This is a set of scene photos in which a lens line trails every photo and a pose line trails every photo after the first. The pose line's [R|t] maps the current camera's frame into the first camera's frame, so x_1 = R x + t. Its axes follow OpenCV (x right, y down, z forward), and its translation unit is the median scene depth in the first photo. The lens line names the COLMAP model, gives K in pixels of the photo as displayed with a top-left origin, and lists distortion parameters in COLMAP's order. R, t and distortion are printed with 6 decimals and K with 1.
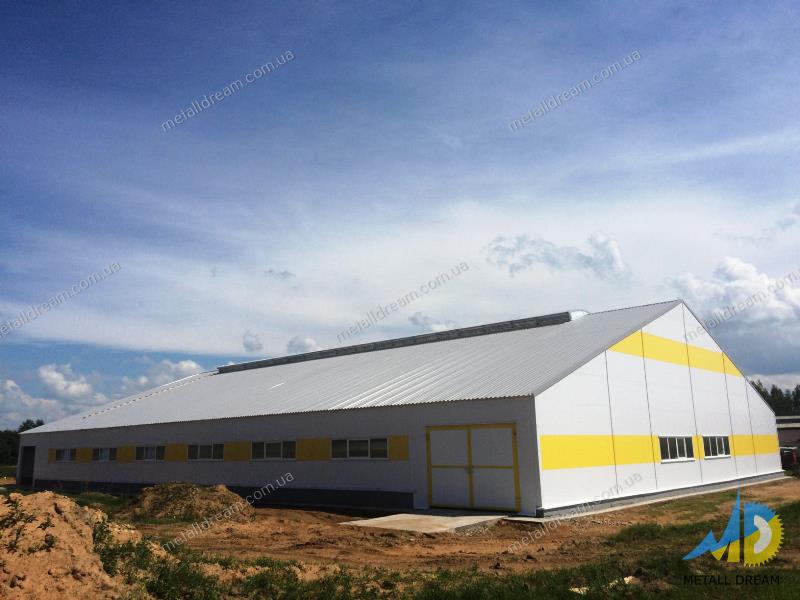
lens RADIAL K [[684.3, 0, 400.0], [0, 684.3, 300.0], [0, 0, 1]] dist [0.066271, -0.003363]
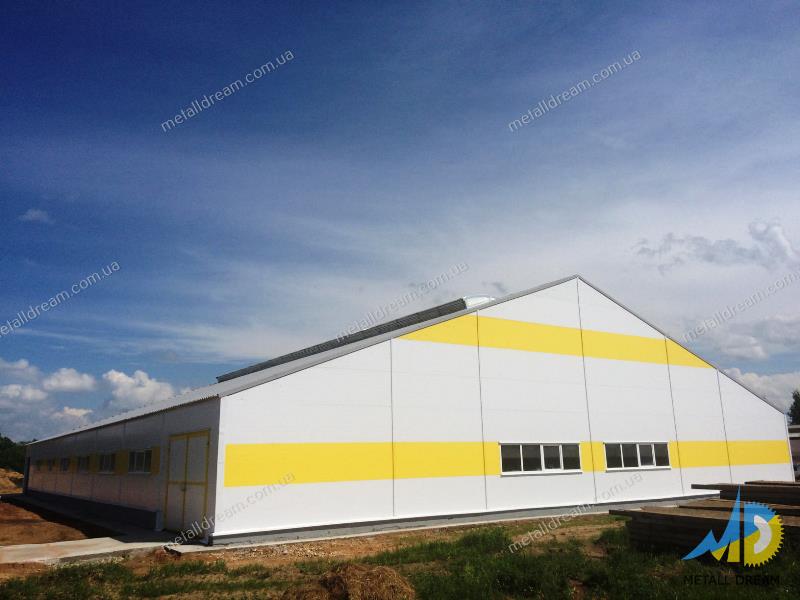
lens RADIAL K [[663.7, 0, 400.0], [0, 663.7, 300.0], [0, 0, 1]] dist [0.025445, -0.002758]
pose [[0.966877, -0.055978, -0.249029, 0.362235], [0.051926, 0.998390, -0.022819, 0.031607], [0.249906, 0.009132, 0.968227, 0.166448]]
